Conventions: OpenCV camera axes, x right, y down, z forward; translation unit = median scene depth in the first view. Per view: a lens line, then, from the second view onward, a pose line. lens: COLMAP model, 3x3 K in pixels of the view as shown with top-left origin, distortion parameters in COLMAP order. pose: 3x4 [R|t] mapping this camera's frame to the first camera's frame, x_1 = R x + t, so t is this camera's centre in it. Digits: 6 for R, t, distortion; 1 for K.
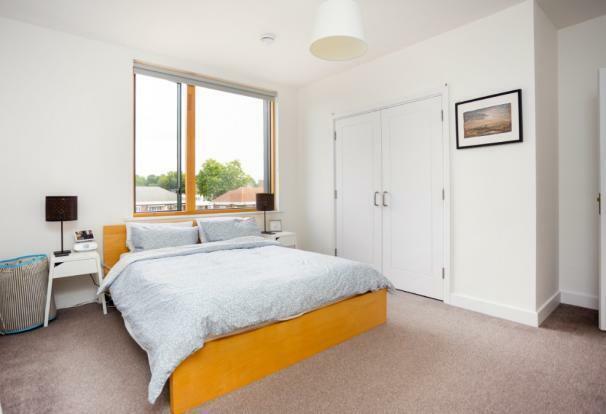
lens RADIAL K [[305.7, 0, 302.8], [0, 305.7, 203.8], [0, 0, 1]] dist [-0.057384, -0.000094]
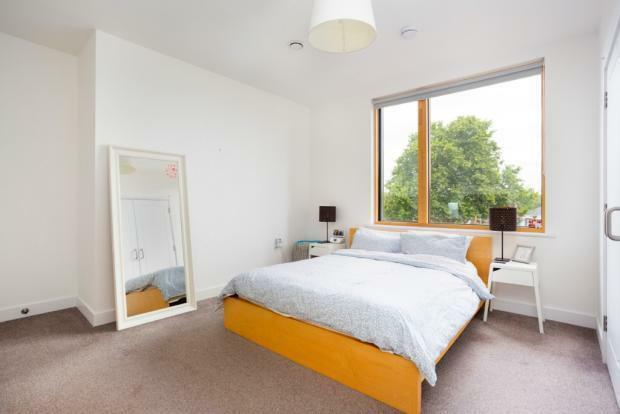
lens RADIAL K [[303.9, 0, 310.0], [0, 303.9, 207.0], [0, 0, 1]] dist [-0.057079, 0.000096]
pose [[0.169947, 0.013144, -0.985365, 0.706398], [-0.041431, 0.999122, 0.006182, -0.025943], [0.984582, 0.039774, 0.170343, 0.576751]]
